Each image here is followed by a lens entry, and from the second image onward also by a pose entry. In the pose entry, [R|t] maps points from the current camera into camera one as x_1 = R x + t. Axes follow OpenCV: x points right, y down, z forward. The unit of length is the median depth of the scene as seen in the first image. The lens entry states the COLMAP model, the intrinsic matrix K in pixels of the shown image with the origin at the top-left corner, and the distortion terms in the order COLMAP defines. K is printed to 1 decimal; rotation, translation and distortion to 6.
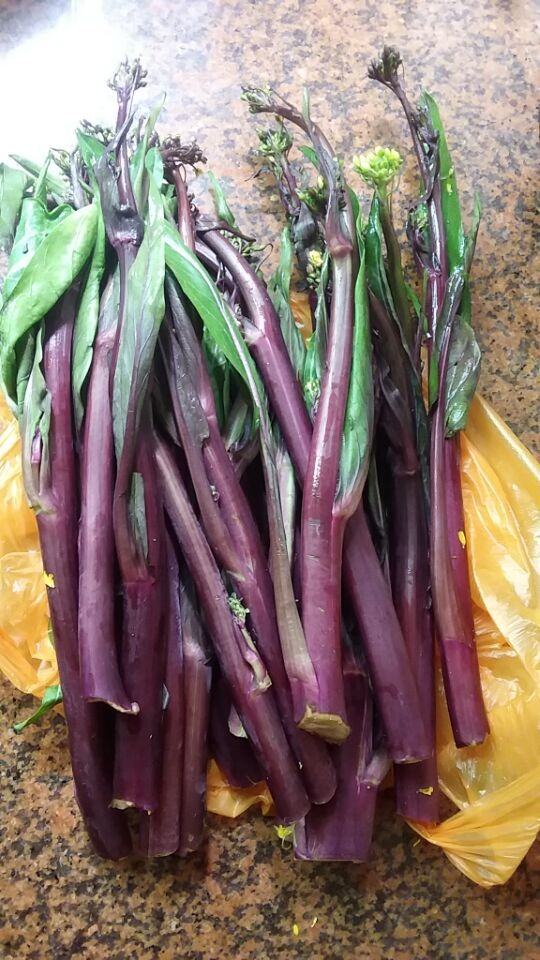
lens RADIAL K [[897.5, 0, 270.0], [0, 897.5, 480.0], [0, 0, 1]] dist [0.008884, -0.121200]
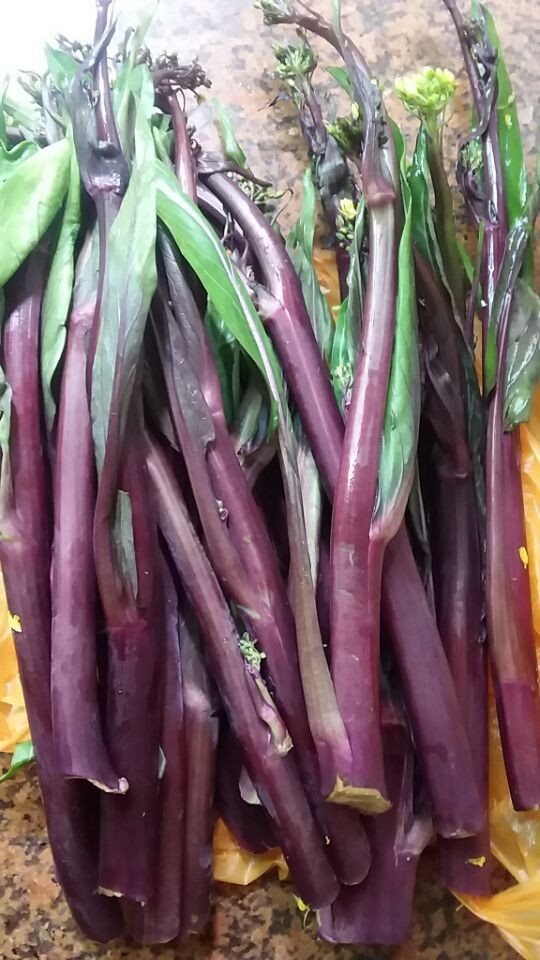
lens RADIAL K [[897.5, 0, 270.0], [0, 897.5, 480.0], [0, 0, 1]] dist [0.008884, -0.121200]
pose [[0.999983, 0.001692, -0.005665, -0.013459], [-0.001315, 0.997826, 0.065896, -0.059806], [0.005765, -0.065887, 0.997810, 0.190976]]
